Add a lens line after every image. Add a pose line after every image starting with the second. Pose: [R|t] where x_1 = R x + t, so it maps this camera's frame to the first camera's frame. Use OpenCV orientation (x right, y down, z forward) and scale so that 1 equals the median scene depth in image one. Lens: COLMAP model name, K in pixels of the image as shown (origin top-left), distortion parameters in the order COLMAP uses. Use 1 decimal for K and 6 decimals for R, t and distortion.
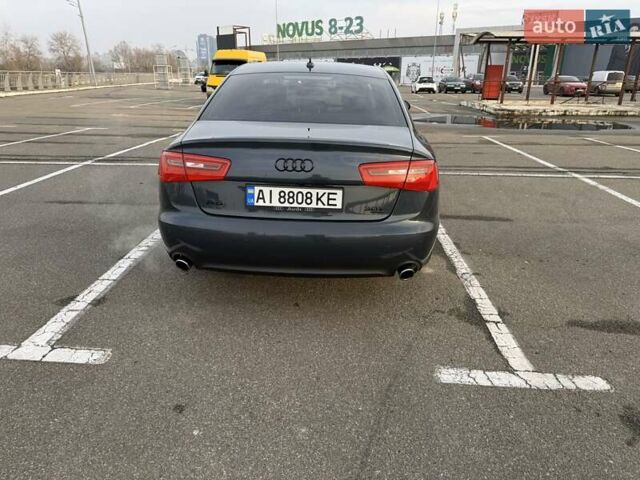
lens RADIAL K [[452.6, 0, 318.5], [0, 452.6, 238.1], [0, 0, 1]] dist [0.029787, -0.043408]
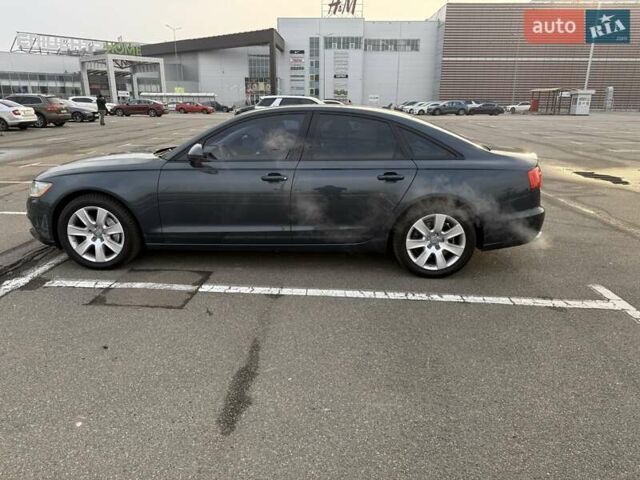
lens RADIAL K [[447.0, 0, 320.0], [0, 447.0, 240.0], [0, 0, 1]] dist [0.069141, -0.097562]
pose [[-0.006749, -0.295611, 0.955285, -1.658987], [0.327322, 0.902026, 0.281442, -0.574081], [-0.944889, 0.314586, 0.090672, 1.450041]]
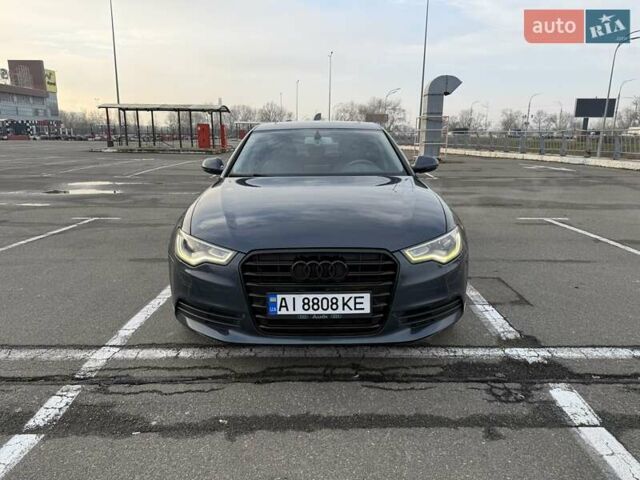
lens RADIAL K [[447.0, 0, 320.0], [0, 447.0, 240.0], [0, 0, 1]] dist [0.069141, -0.097562]
pose [[-0.999077, -0.004812, -0.042683, 0.044941], [-0.027030, 0.842708, 0.537692, -1.093097], [0.033382, 0.538350, -0.842060, 3.107386]]
